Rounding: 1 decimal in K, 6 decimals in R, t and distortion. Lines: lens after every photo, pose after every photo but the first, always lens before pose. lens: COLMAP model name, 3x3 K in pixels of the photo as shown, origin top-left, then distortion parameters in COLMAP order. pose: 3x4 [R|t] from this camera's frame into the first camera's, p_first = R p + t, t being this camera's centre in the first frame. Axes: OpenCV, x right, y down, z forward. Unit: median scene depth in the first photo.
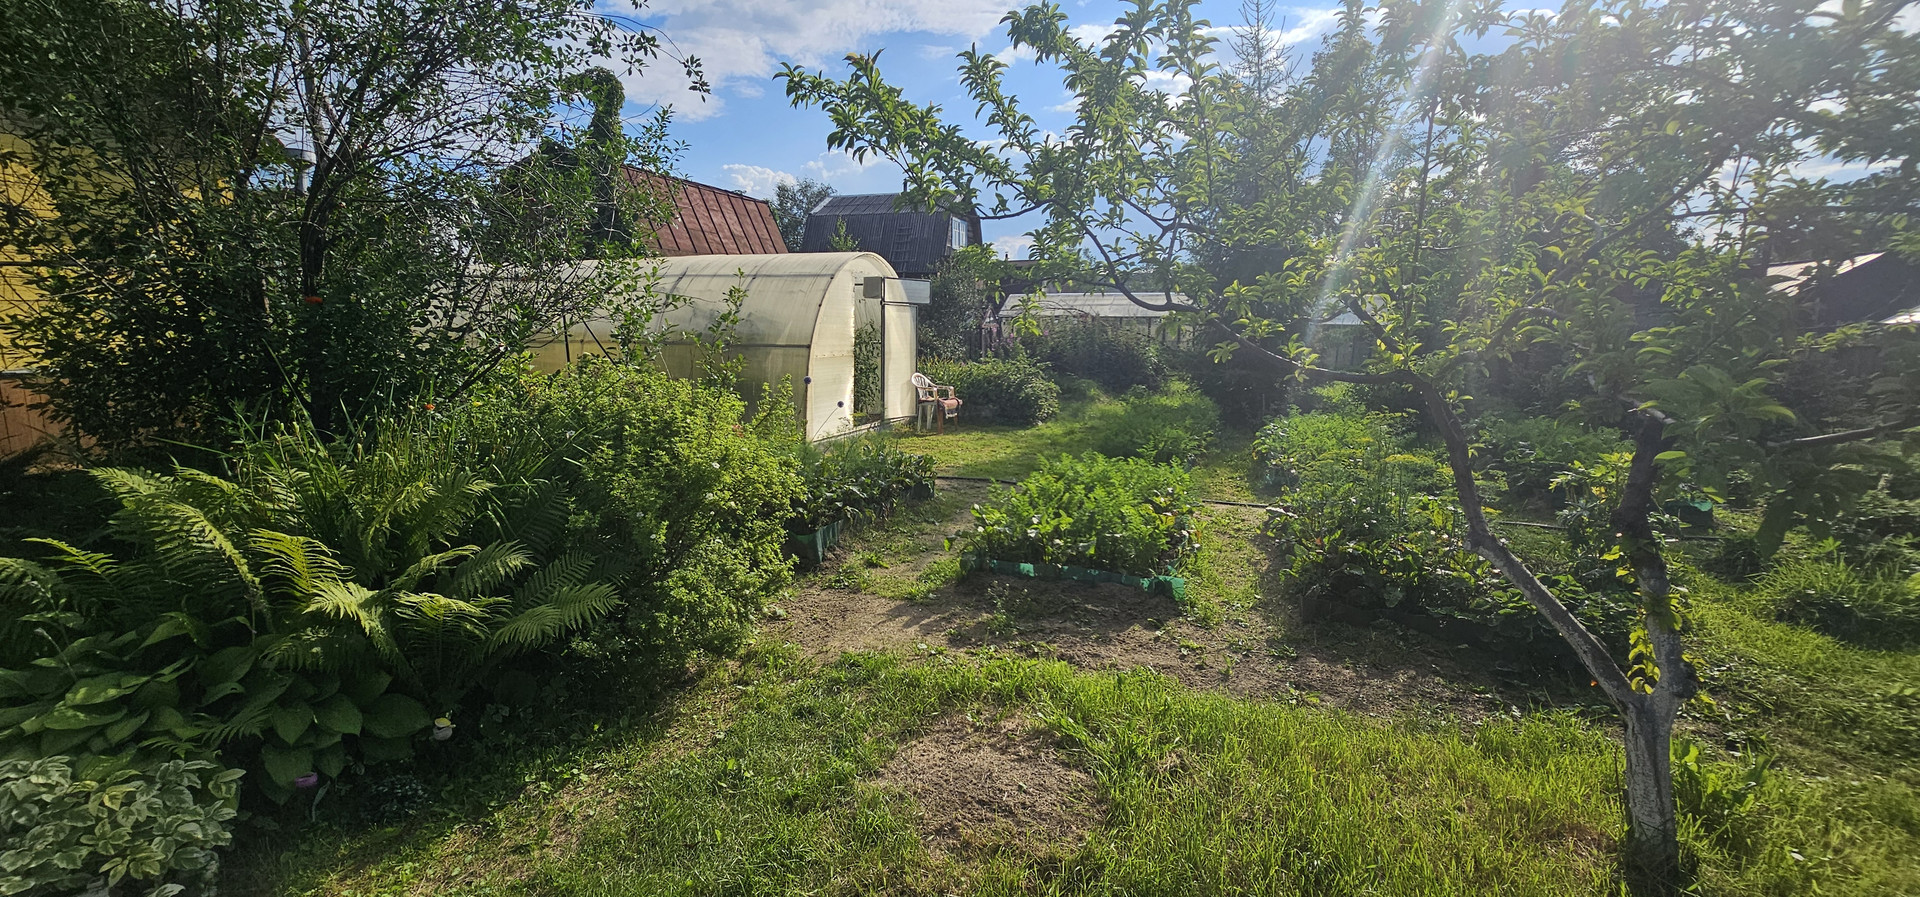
lens RADIAL K [[793.6, 0, 955.7], [0, 793.6, 440.0], [0, 0, 1]] dist [0.001237, 0.000196]
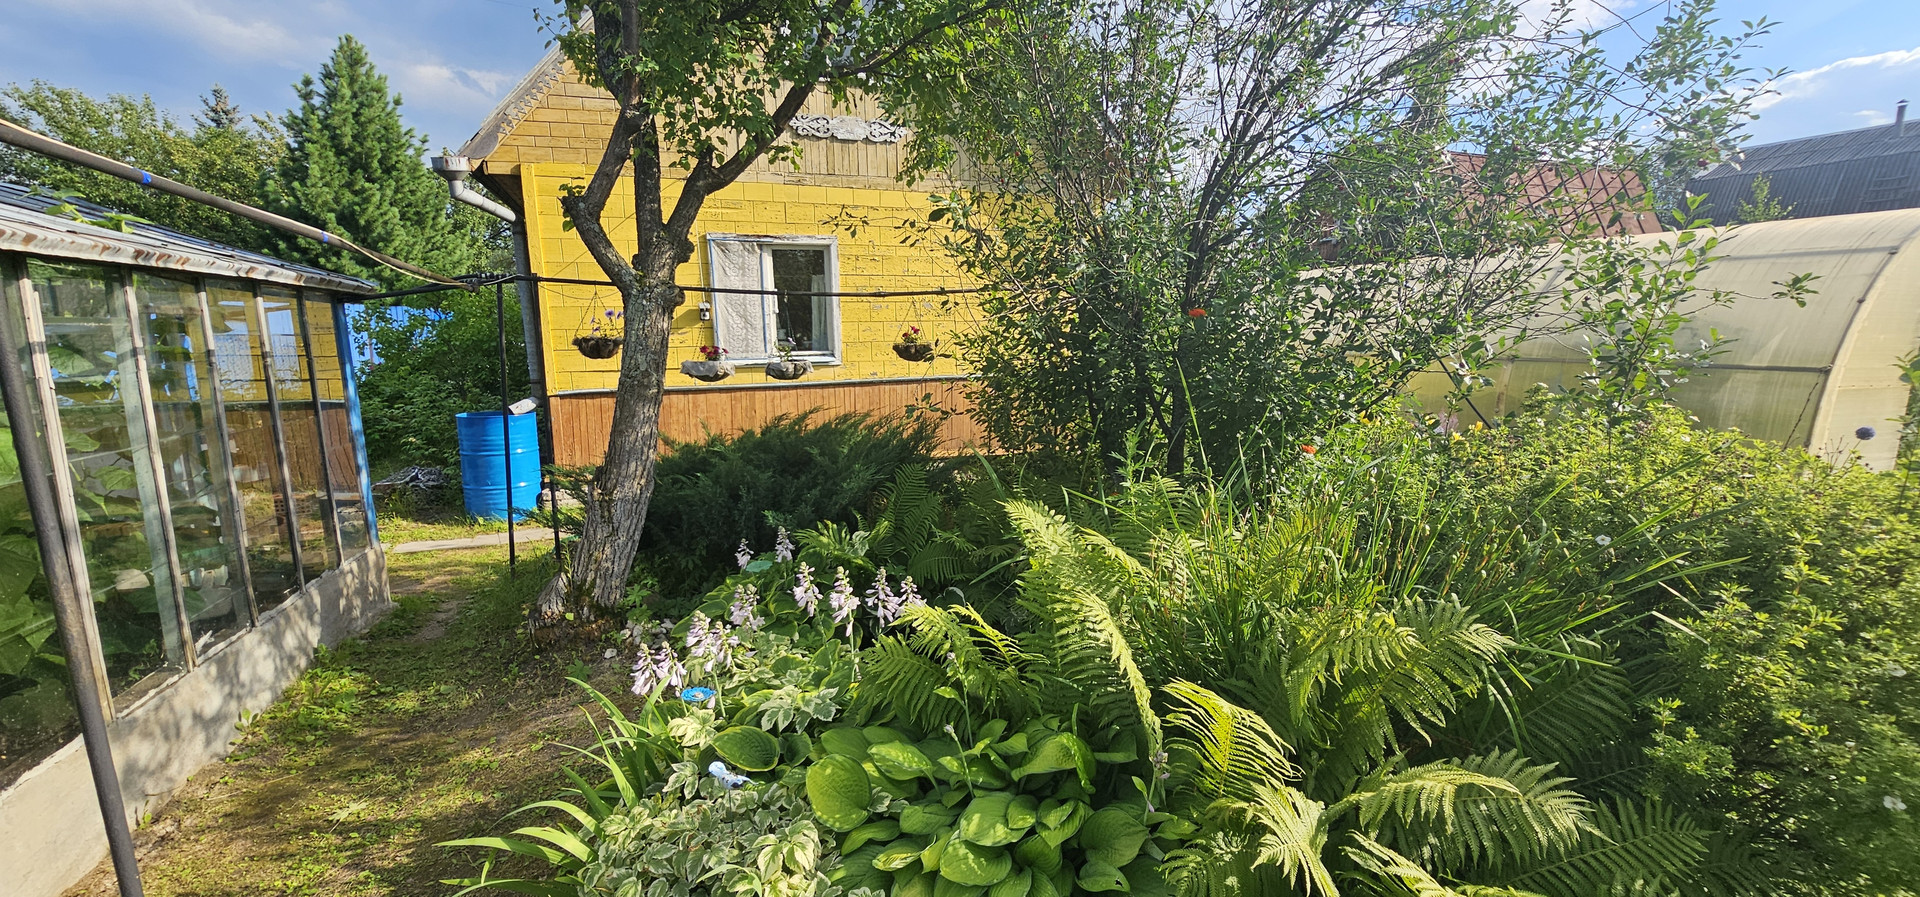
lens RADIAL K [[793.6, 0, 962.3], [0, 793.6, 452.3], [0, 0, 1]] dist [0.001237, 0.000196]
pose [[0.644001, 0.103953, -0.757929, -0.441485], [-0.101888, 0.993554, 0.049698, -0.063189], [0.758209, 0.045219, 0.650441, 0.373384]]
